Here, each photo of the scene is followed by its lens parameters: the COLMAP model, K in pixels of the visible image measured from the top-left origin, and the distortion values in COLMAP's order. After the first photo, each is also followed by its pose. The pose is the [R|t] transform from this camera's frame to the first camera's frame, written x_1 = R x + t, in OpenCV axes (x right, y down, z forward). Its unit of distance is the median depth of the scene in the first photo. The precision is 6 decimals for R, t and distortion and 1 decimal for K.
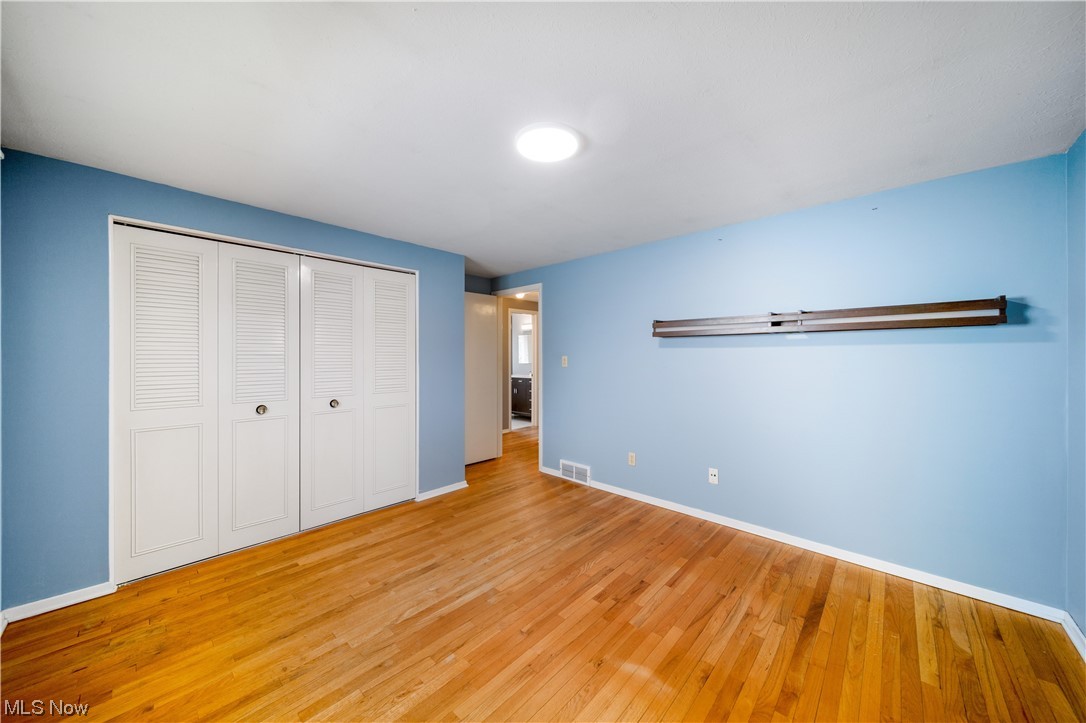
lens RADIAL K [[380.1, 0, 546.1], [0, 380.1, 355.8], [0, 0, 1]] dist [-0.001064, -0.000041]
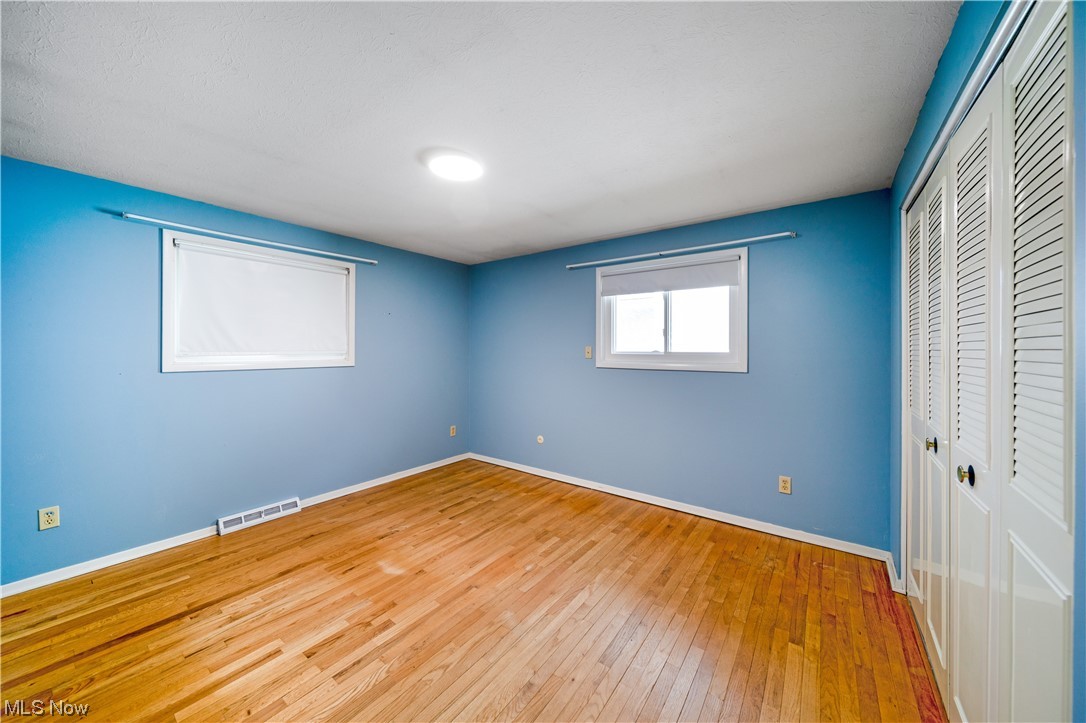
lens RADIAL K [[380.1, 0, 541.0], [0, 380.1, 353.0], [0, 0, 1]] dist [-0.001064, -0.000041]
pose [[-0.994216, -0.005055, -0.107282, -0.121169], [-0.006524, 0.999890, 0.013349, -0.004066], [0.107202, 0.013971, -0.994139, 1.987753]]
